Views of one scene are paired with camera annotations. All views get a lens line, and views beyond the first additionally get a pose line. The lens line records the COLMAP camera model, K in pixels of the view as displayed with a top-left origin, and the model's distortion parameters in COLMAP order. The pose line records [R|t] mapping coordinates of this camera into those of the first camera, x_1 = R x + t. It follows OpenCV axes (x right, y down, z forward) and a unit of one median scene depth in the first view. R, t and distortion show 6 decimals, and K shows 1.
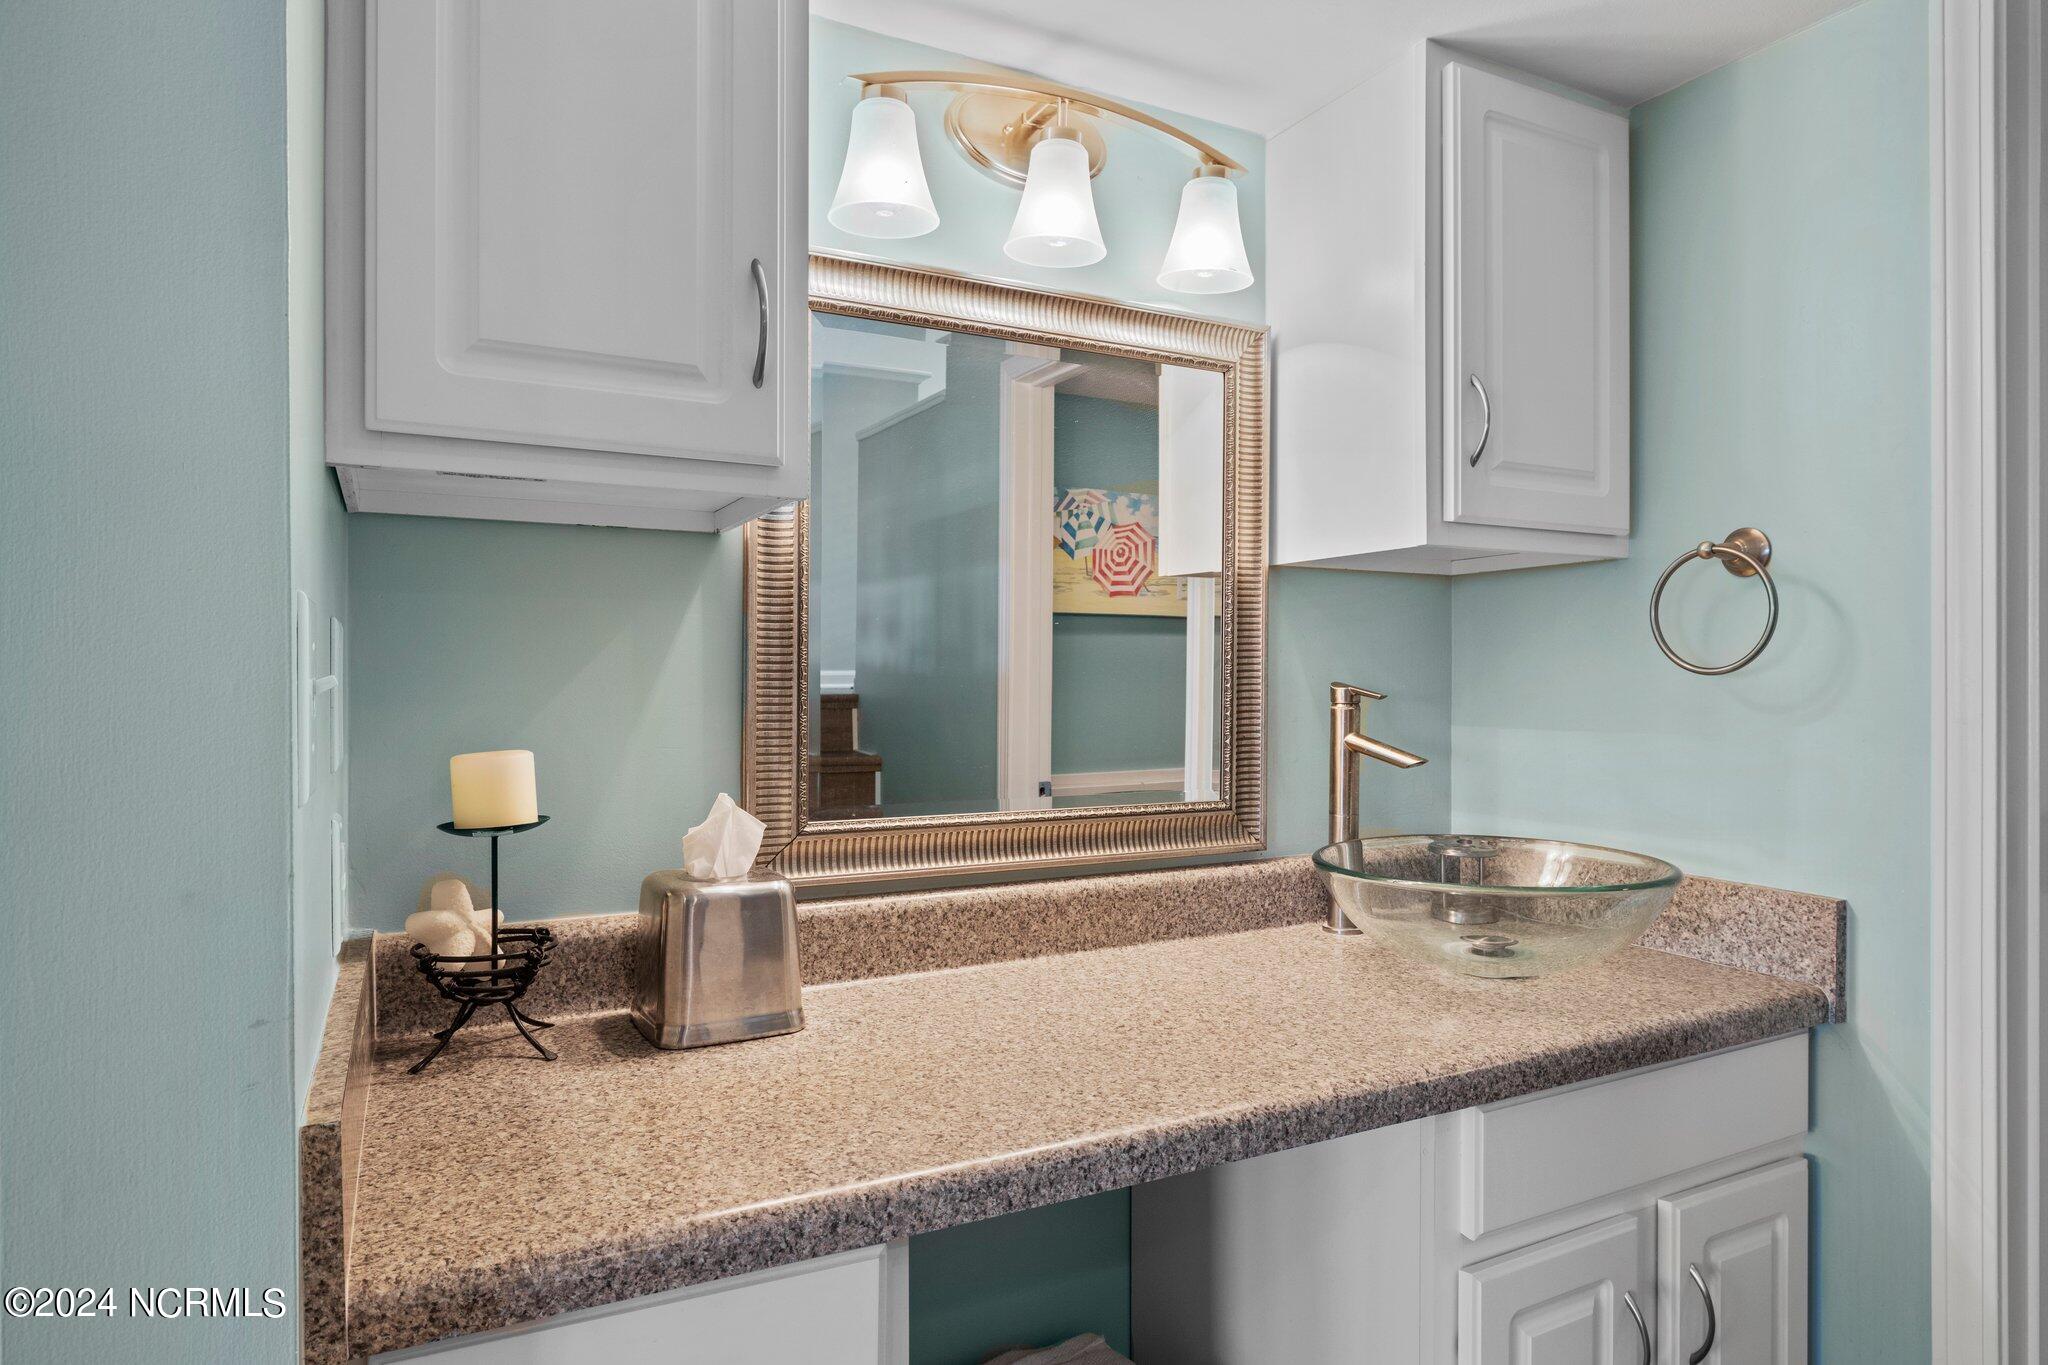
lens RADIAL K [[1182.0, 0, 1024.0], [0, 1182.0, 682.5], [0, 0, 1]] dist [-0.000750, 0.000257]
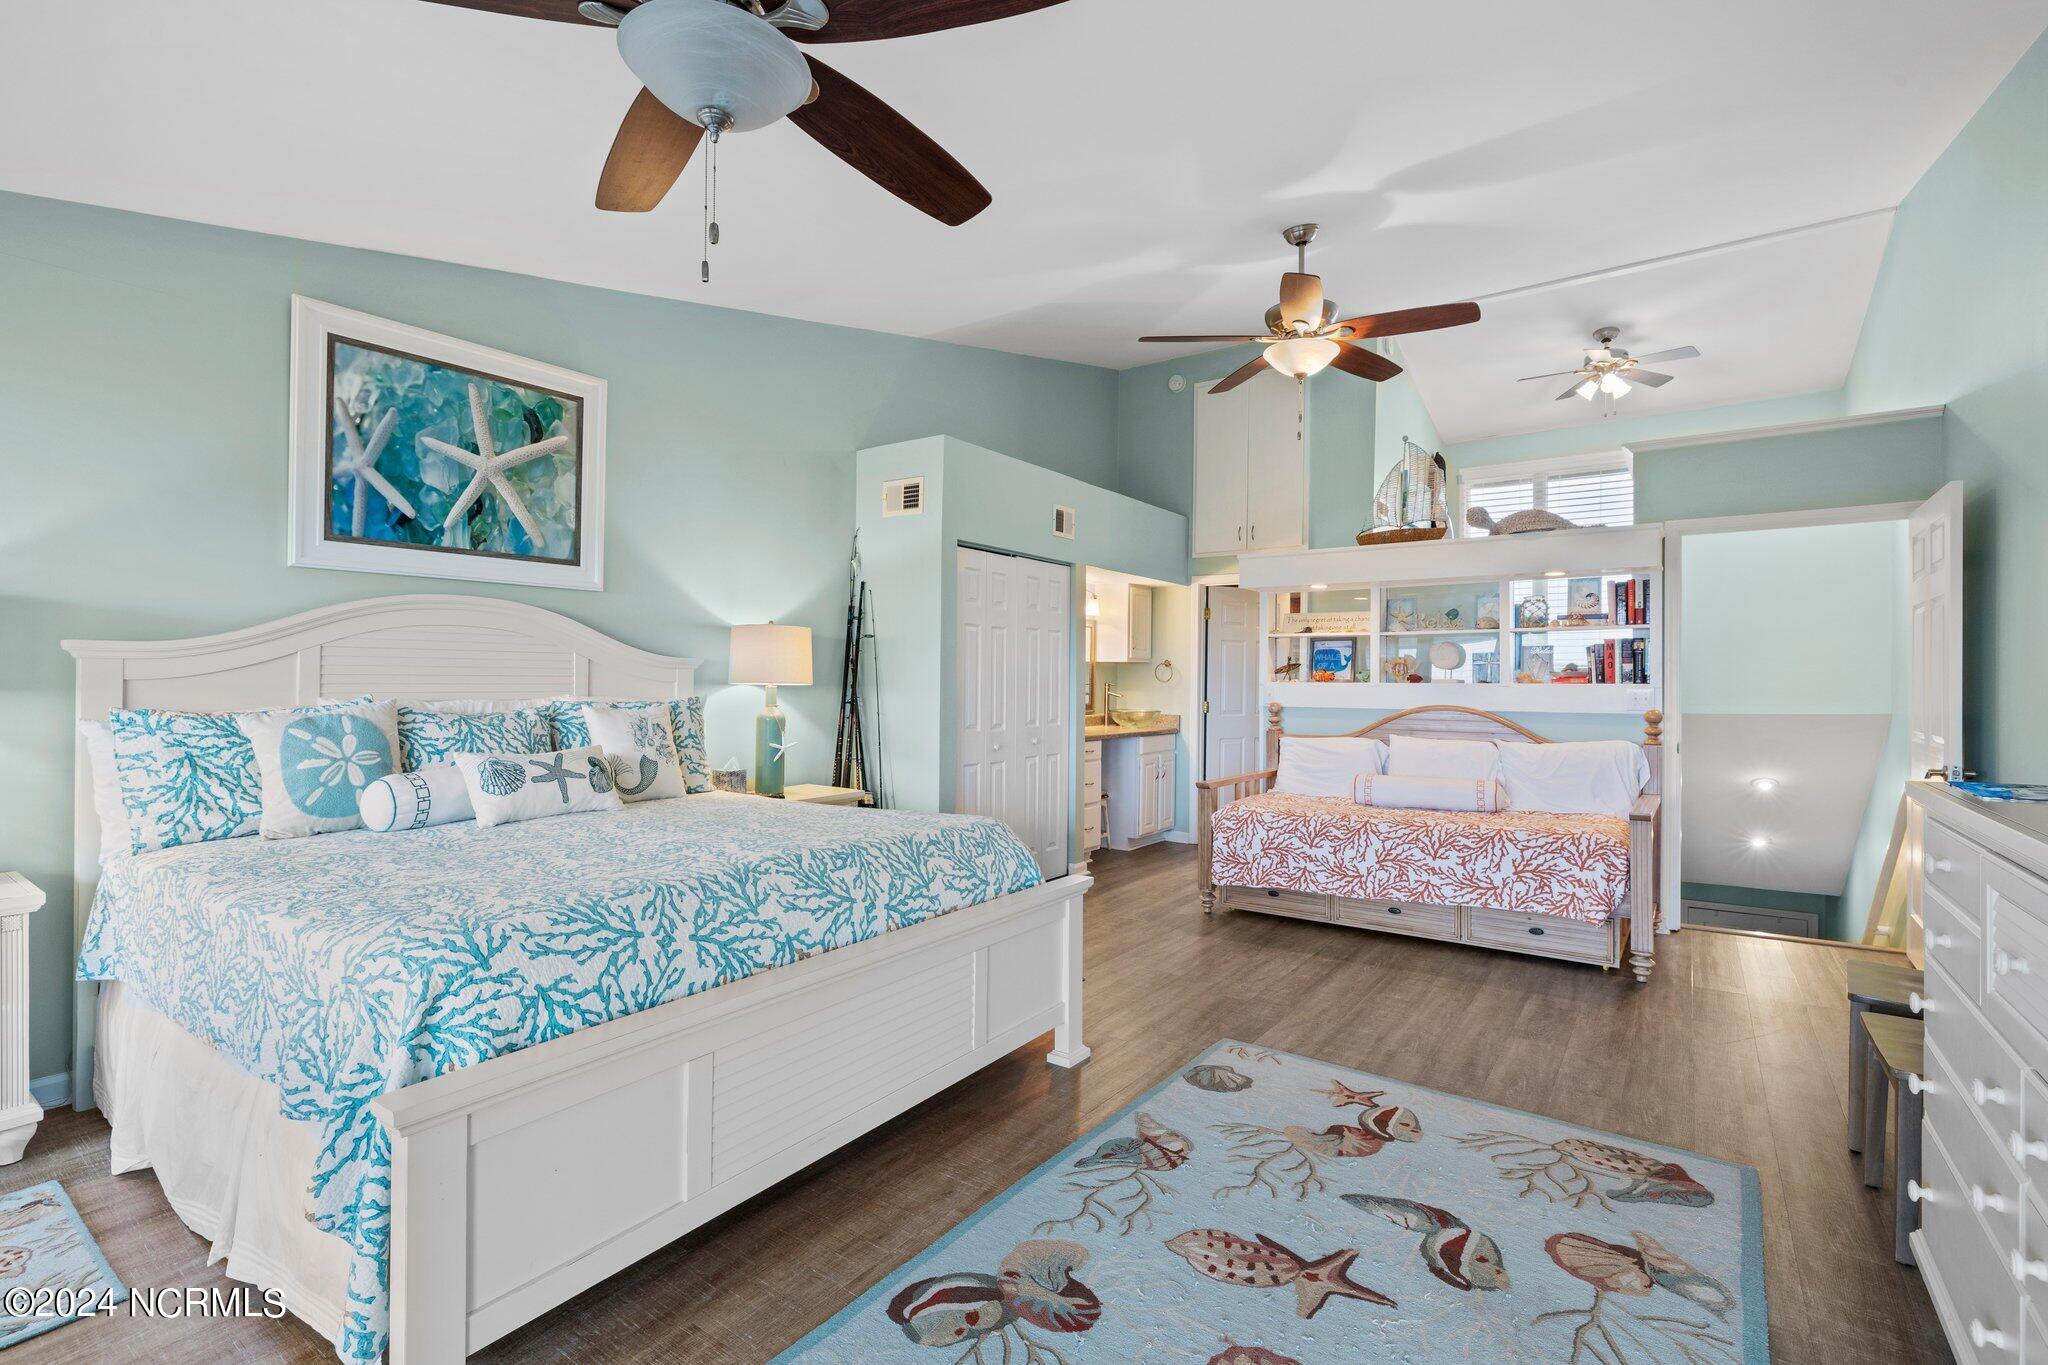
lens RADIAL K [[918.6, 0, 1025.5], [0, 918.6, 677.9], [0, 0, 1]] dist [-0.005307, -0.000391]
pose [[0.892752, 0.012524, 0.450375, -2.090445], [-0.013283, 0.999911, -0.001475, -0.011278], [-0.450353, -0.004666, 0.892838, -2.800140]]
